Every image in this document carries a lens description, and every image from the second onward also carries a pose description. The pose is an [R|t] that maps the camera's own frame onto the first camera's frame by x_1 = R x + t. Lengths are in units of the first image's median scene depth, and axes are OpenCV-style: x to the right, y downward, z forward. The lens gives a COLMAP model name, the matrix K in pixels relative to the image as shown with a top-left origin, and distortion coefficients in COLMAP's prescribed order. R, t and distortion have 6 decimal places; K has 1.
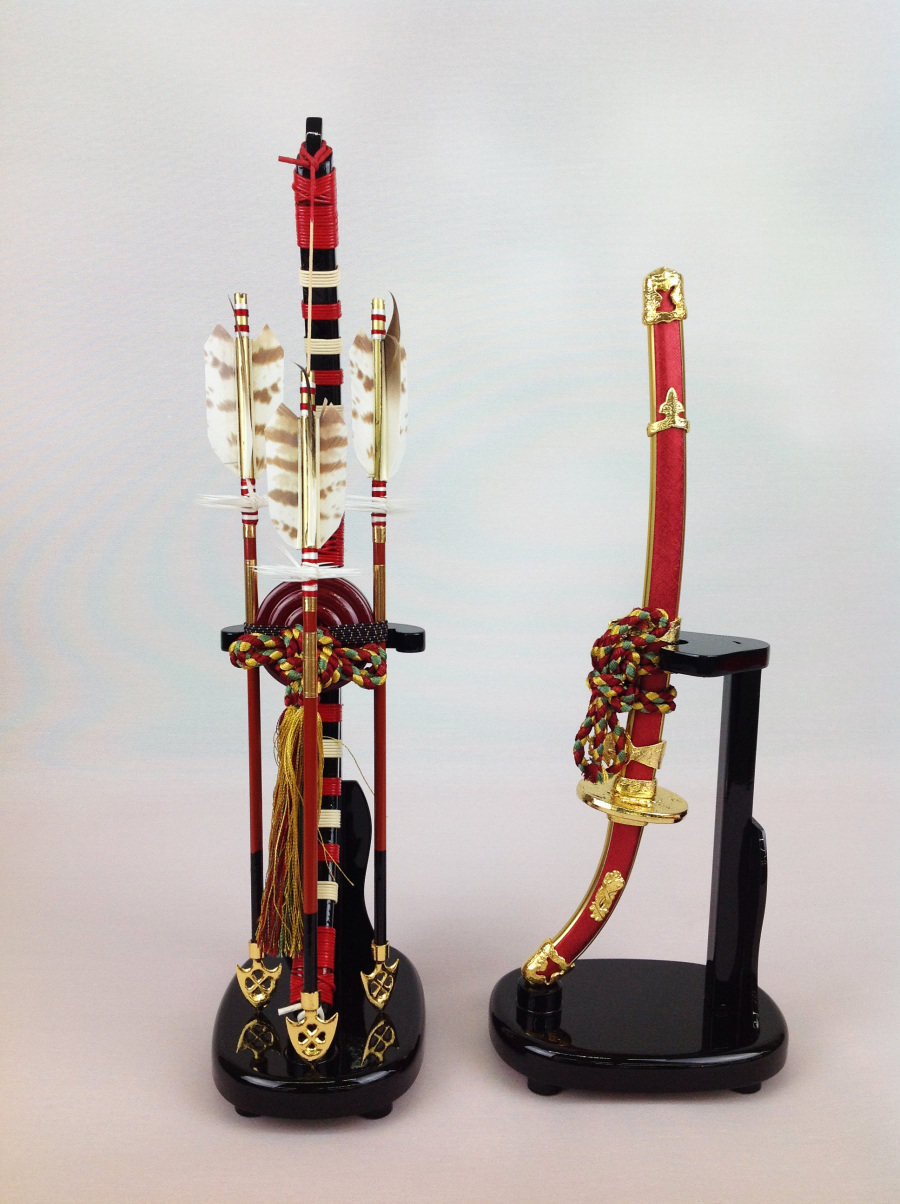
lens RADIAL K [[1189.0, 0, 439.8], [0, 1189.0, 593.7], [0, 0, 1]] dist [-0.007393, 0.000000]
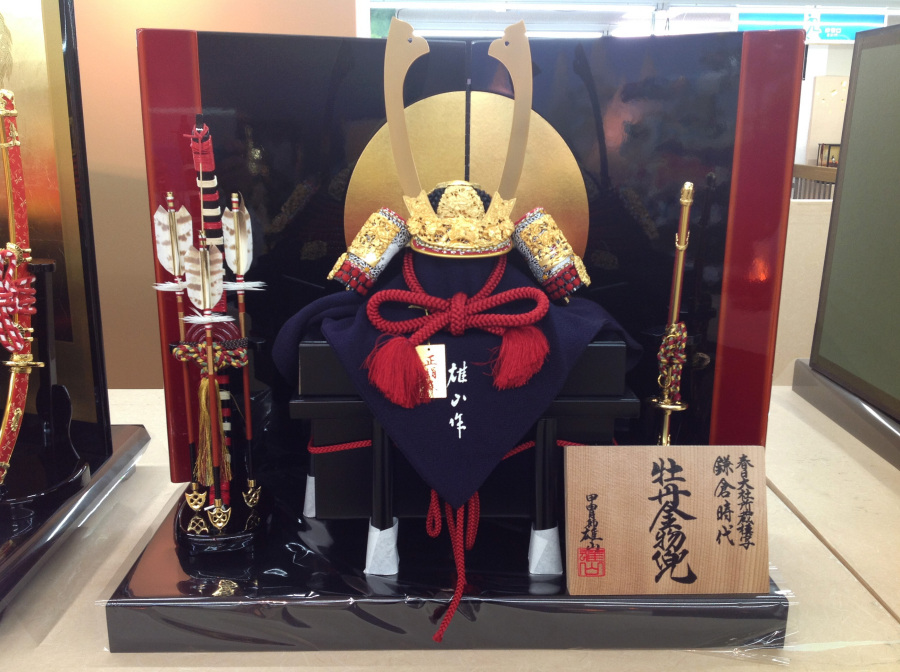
lens RADIAL K [[888.8, 0, 456.9], [0, 888.8, 331.6], [0, 0, 1]] dist [-0.007393, 0.000000]
pose [[0.991233, -0.043354, 0.124813, 0.145008], [0.032864, 0.995846, 0.084915, -0.120054], [-0.127976, -0.080069, 0.988540, -0.720991]]
